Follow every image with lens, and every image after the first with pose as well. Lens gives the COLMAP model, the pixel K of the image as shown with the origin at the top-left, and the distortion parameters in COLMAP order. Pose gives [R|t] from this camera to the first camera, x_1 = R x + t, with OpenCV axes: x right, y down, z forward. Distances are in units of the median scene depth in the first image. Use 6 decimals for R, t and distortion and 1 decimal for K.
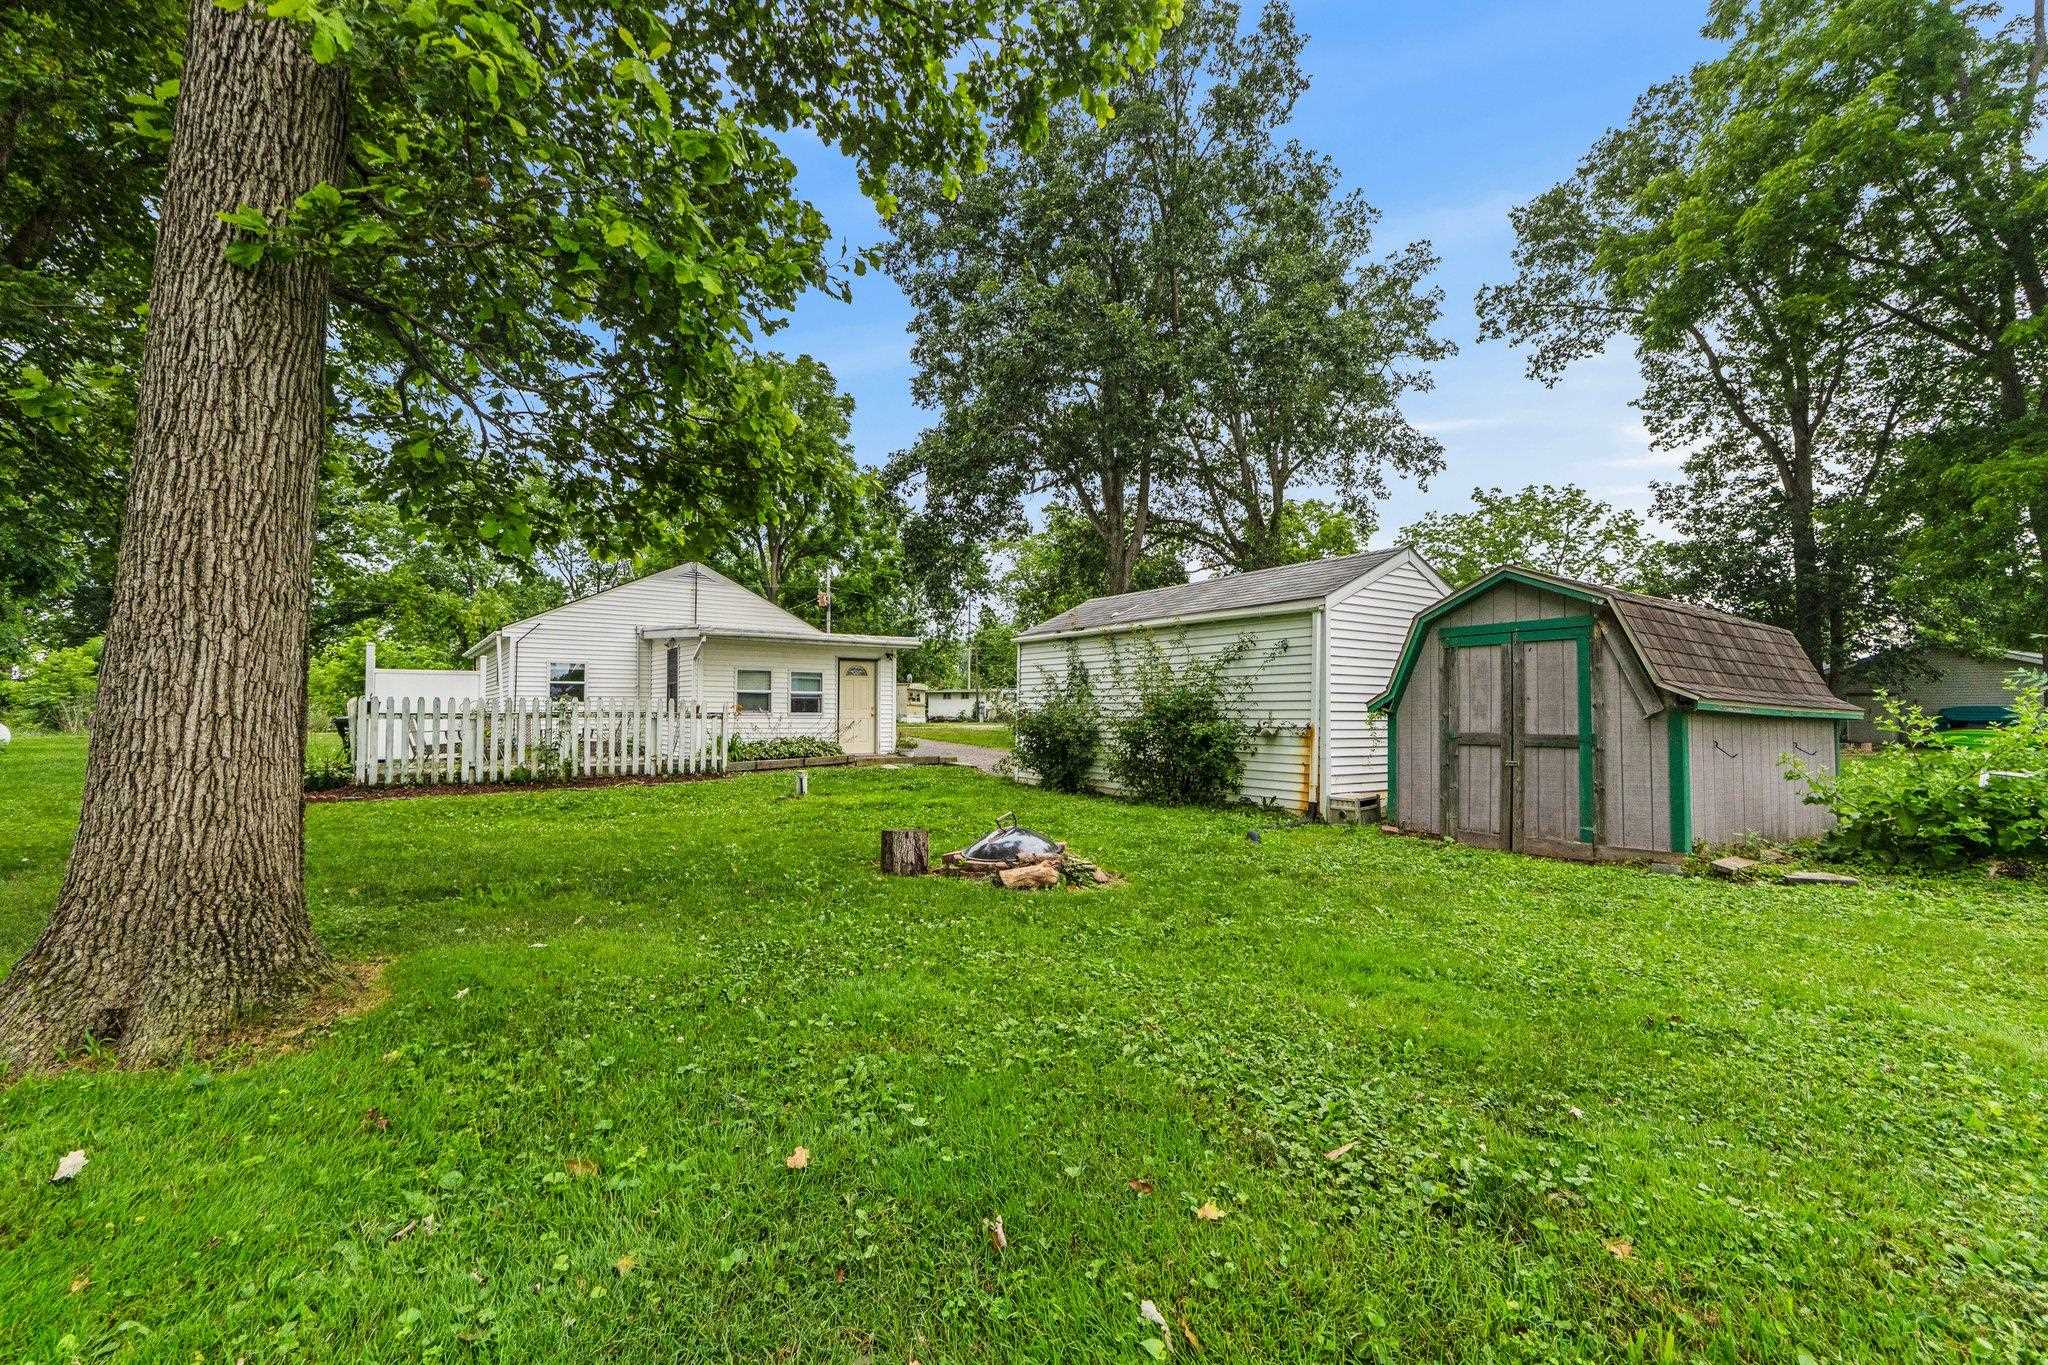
lens RADIAL K [[887.1, 0, 1024.0], [0, 887.1, 682.5], [0, 0, 1]] dist [-0.000544, 0.000233]
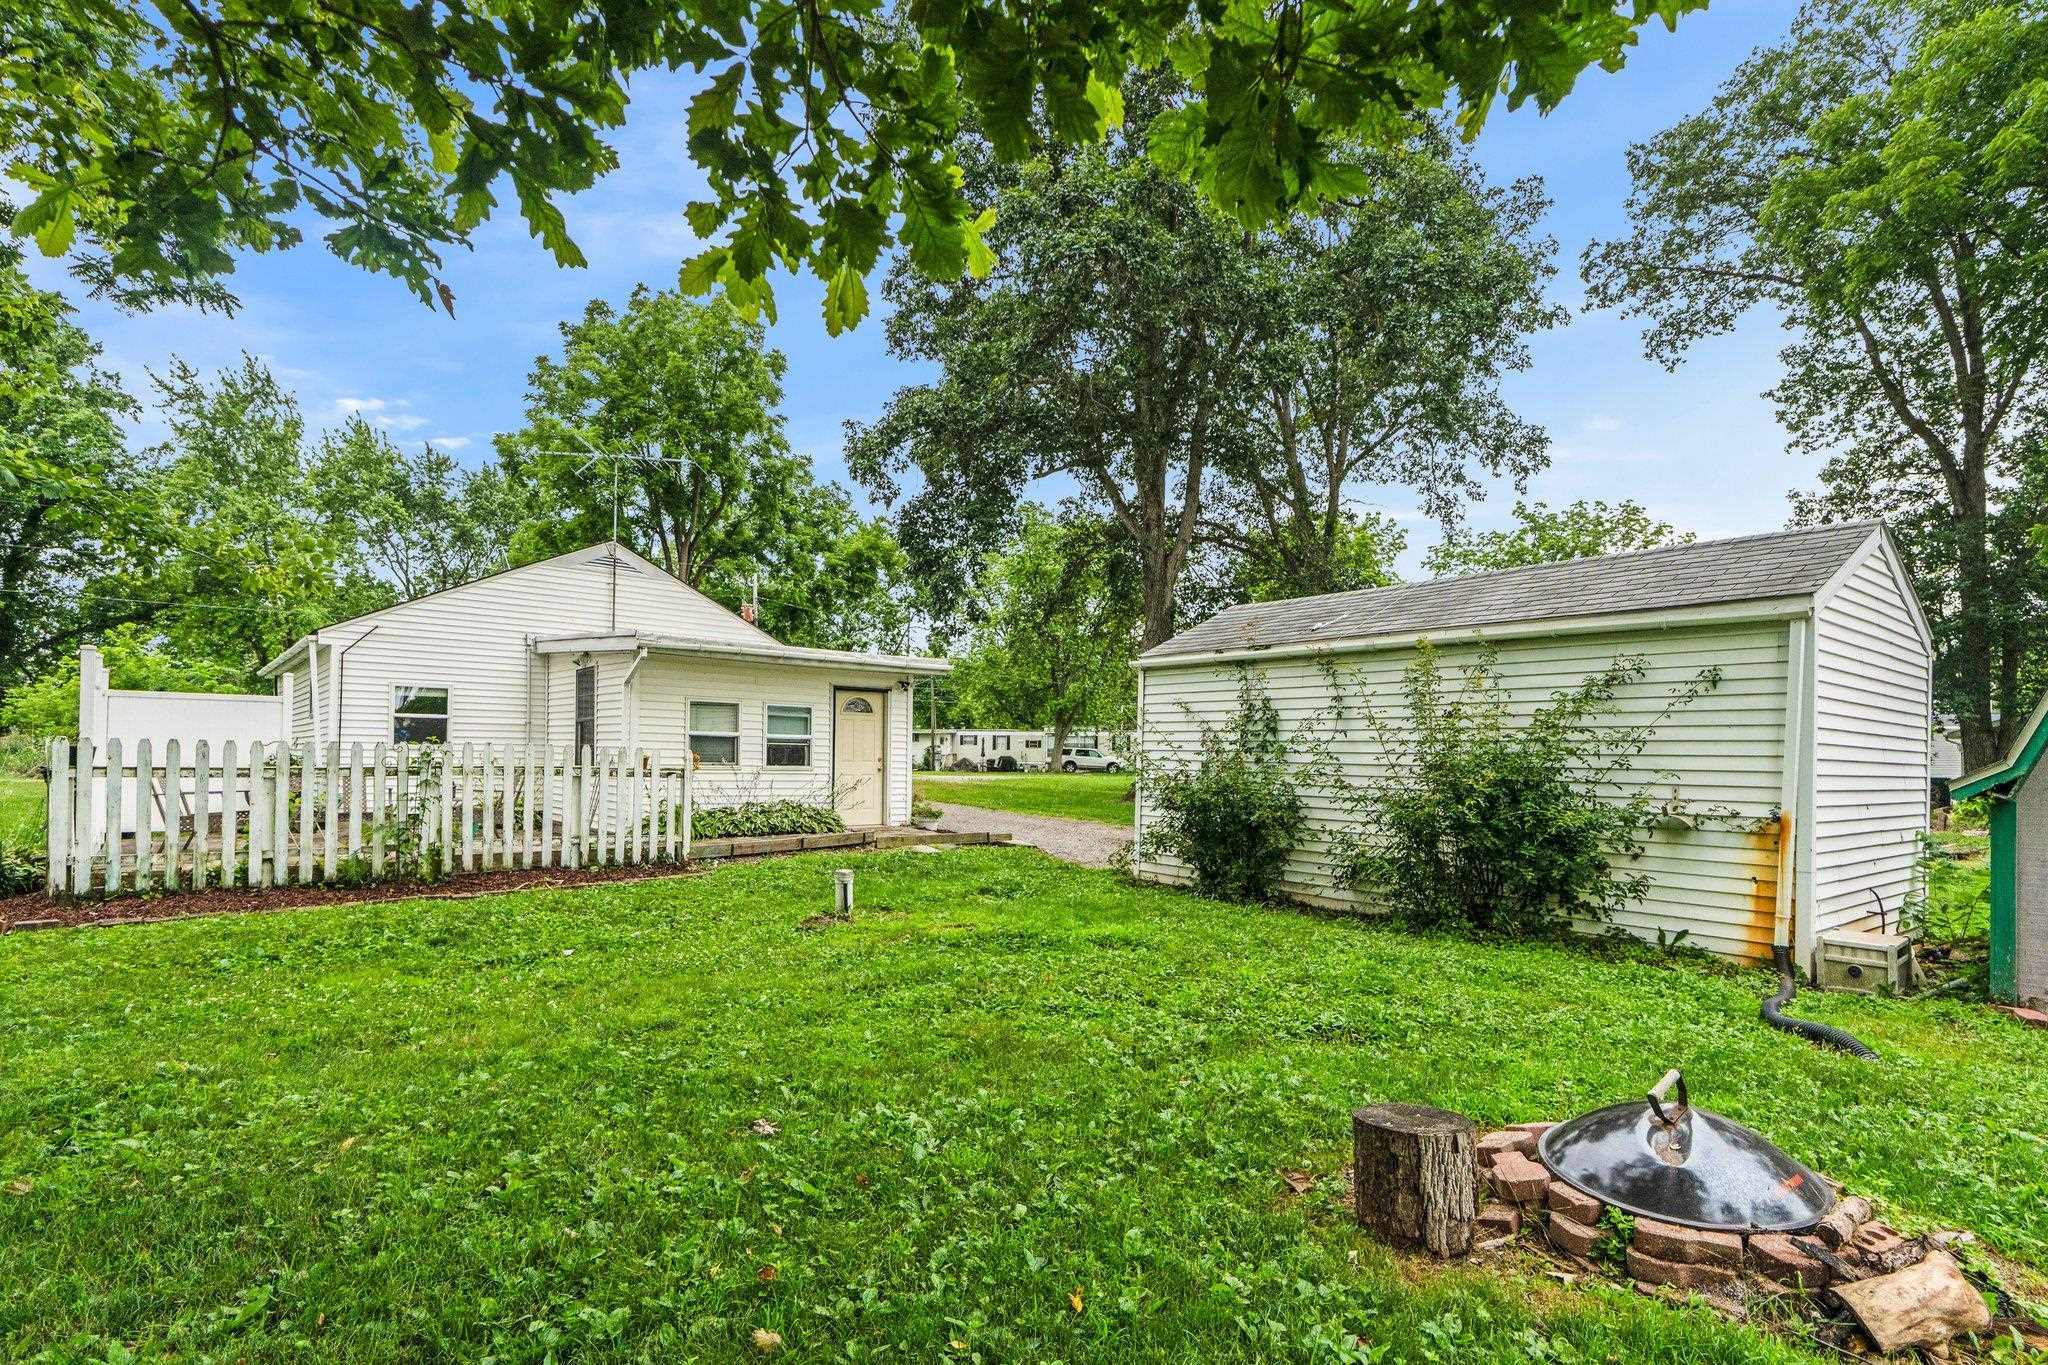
lens RADIAL K [[1020.5, 0, 1025.3], [0, 1020.5, 747.7], [0, 0, 1]] dist [0.003068, -0.000245]
pose [[0.996944, 0.014165, 0.076819, -0.126220], [-0.016110, 0.999564, 0.024755, -0.002324], [-0.076435, -0.025917, 0.996738, 0.208189]]
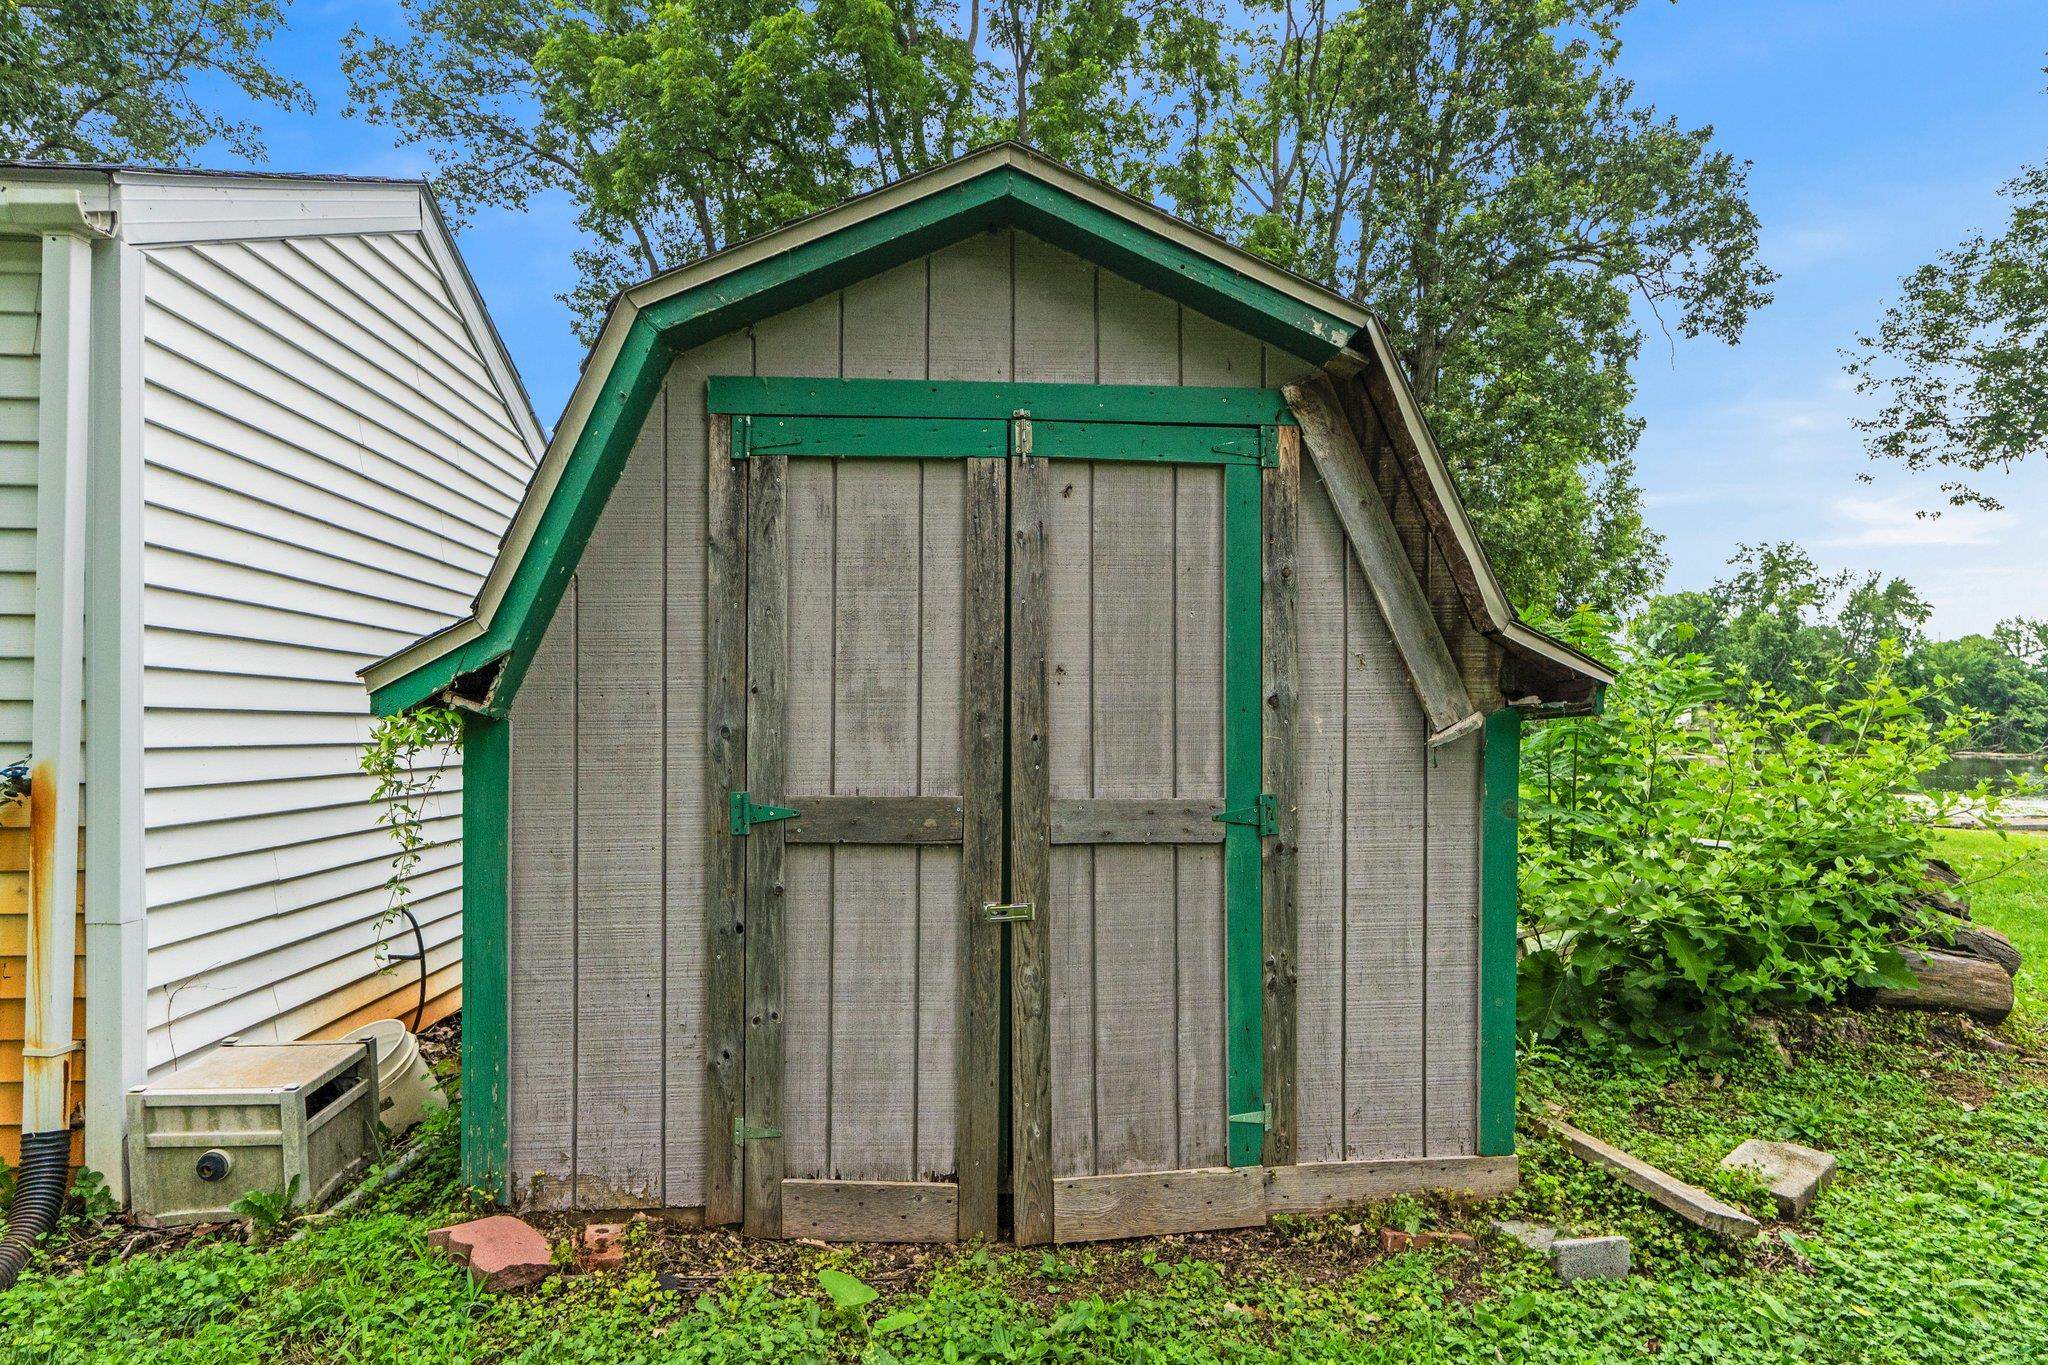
lens RADIAL K [[1131.3, 0, 1025.4], [0, 1131.3, 750.4], [0, 0, 1]] dist [0.000146, 0.000313]
pose [[0.495892, -0.016172, 0.868234, 0.116344], [-0.036784, 0.998538, 0.039609, 0.013238], [-0.867605, -0.051579, 0.494572, 0.372787]]
